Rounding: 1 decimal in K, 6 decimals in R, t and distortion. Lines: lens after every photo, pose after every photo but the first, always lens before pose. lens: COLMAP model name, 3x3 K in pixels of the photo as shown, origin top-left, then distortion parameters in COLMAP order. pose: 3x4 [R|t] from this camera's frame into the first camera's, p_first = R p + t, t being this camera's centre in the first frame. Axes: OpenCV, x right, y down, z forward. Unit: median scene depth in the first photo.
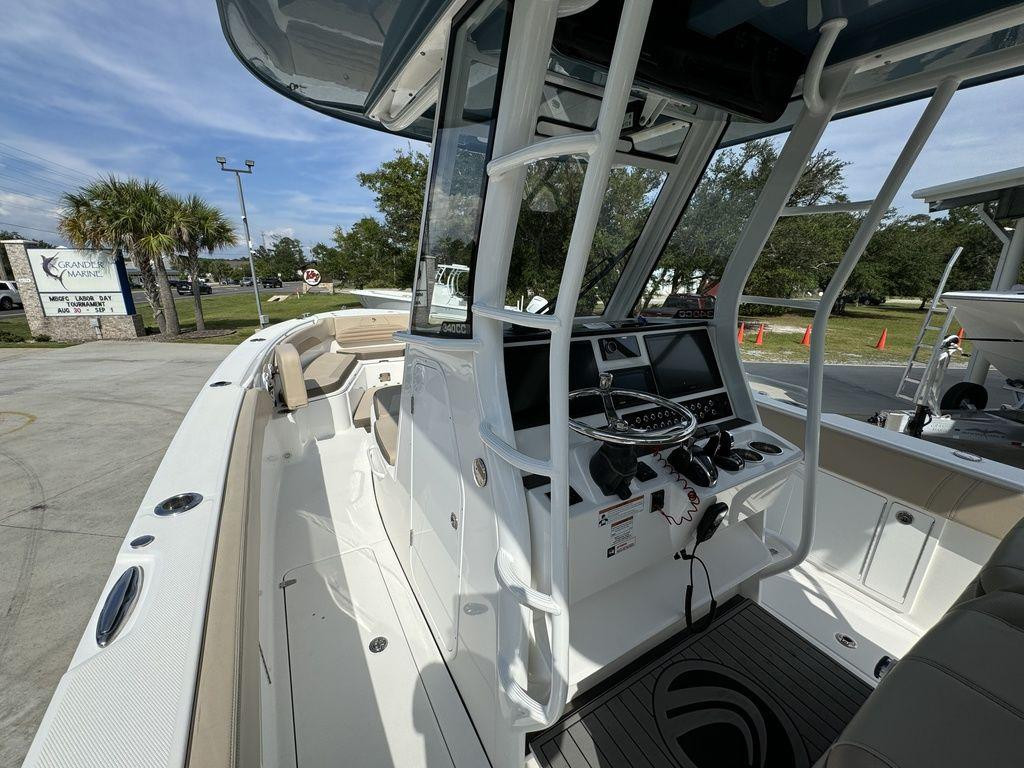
lens RADIAL K [[409.4, 0, 511.8], [0, 409.4, 382.6], [0, 0, 1]] dist [-0.001327, -0.000137]
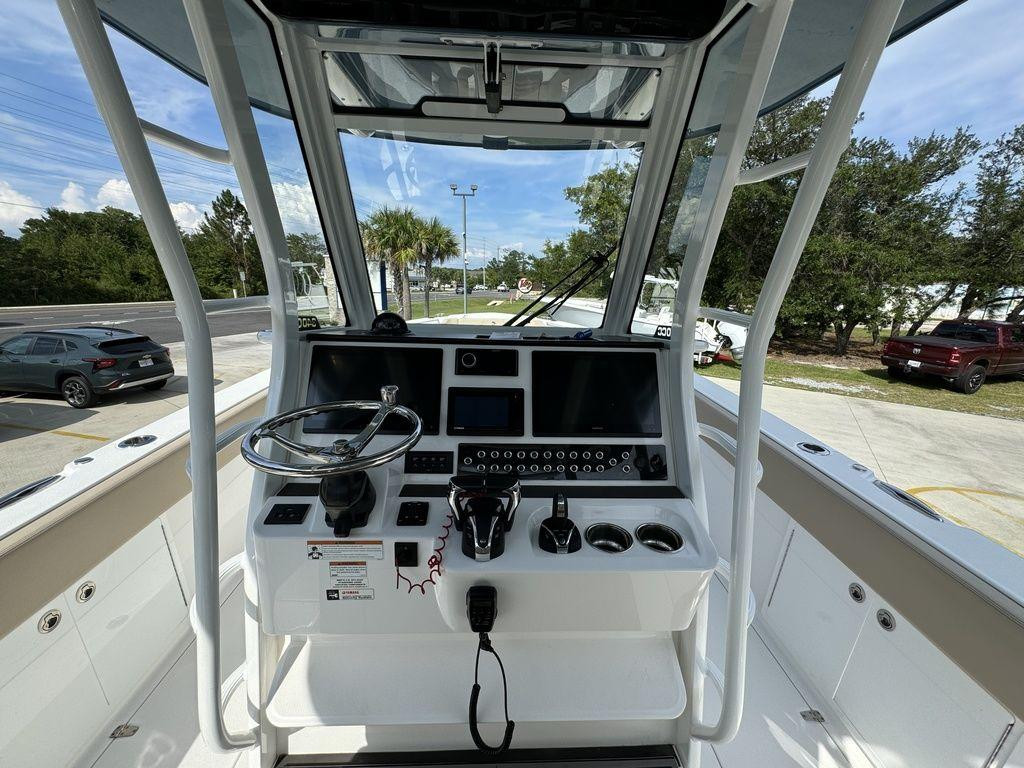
lens RADIAL K [[409.4, 0, 512.2], [0, 409.4, 382.8], [0, 0, 1]] dist [-0.001327, -0.000137]
pose [[0.882527, 0.129468, -0.452089, 0.056736], [-0.140427, 0.990046, 0.009400, -0.004977], [0.448806, 0.055190, 0.891923, 0.024785]]
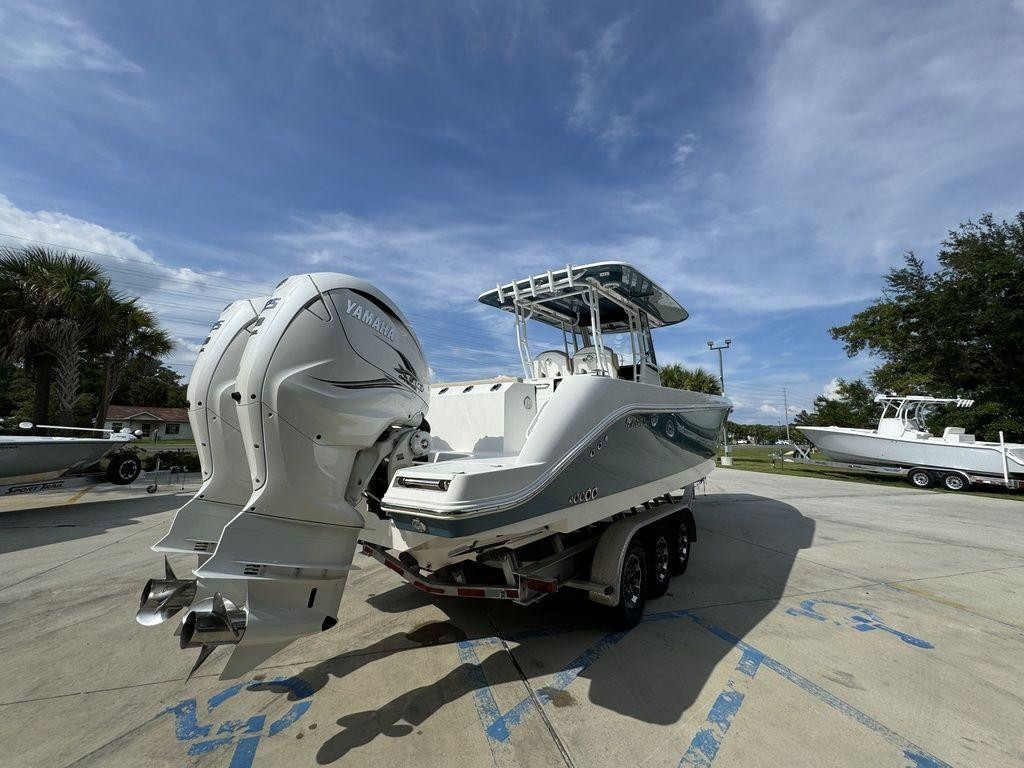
lens RADIAL K [[409.4, 0, 511.4], [0, 409.4, 383.8], [0, 0, 1]] dist [-0.001327, -0.000137]
pose [[0.397281, -0.112860, -0.910731, 0.324170], [-0.247474, 0.942468, -0.224747, 0.109647], [0.883699, 0.314670, 0.346495, -0.120790]]
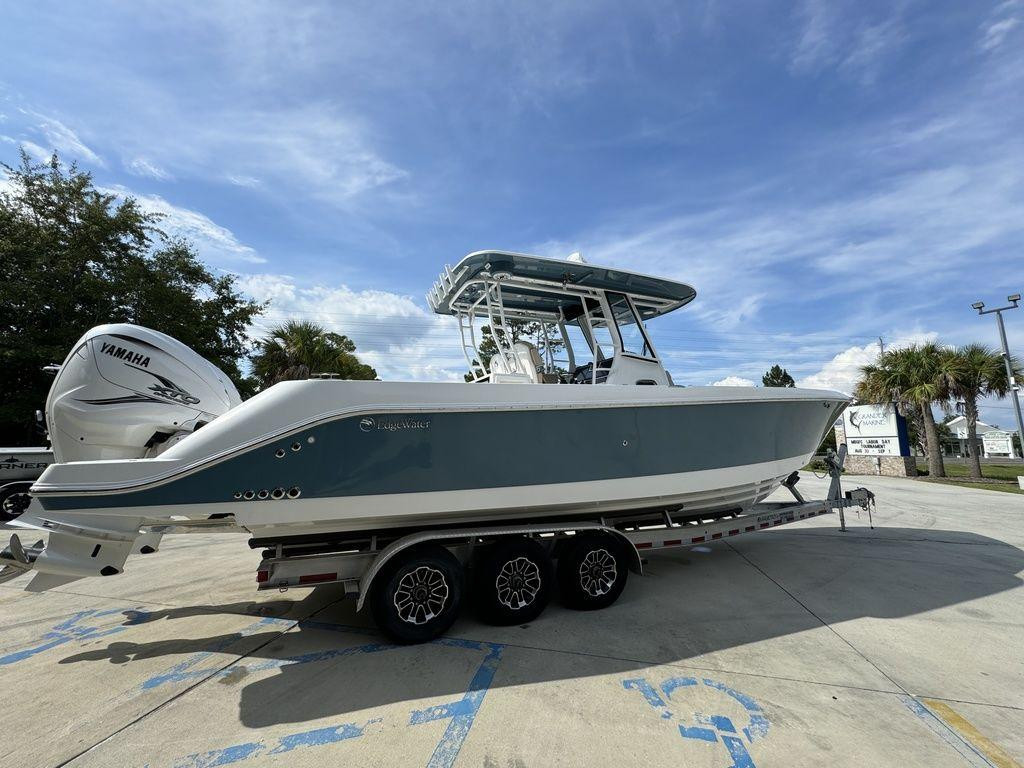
lens RADIAL K [[409.4, 0, 512.2], [0, 409.4, 385.6], [0, 0, 1]] dist [-0.001327, -0.000137]
pose [[-0.112614, -0.142467, -0.983372, 0.345480], [-0.265729, 0.957940, -0.108351, 0.059872], [0.957448, 0.249108, -0.145735, 0.070662]]
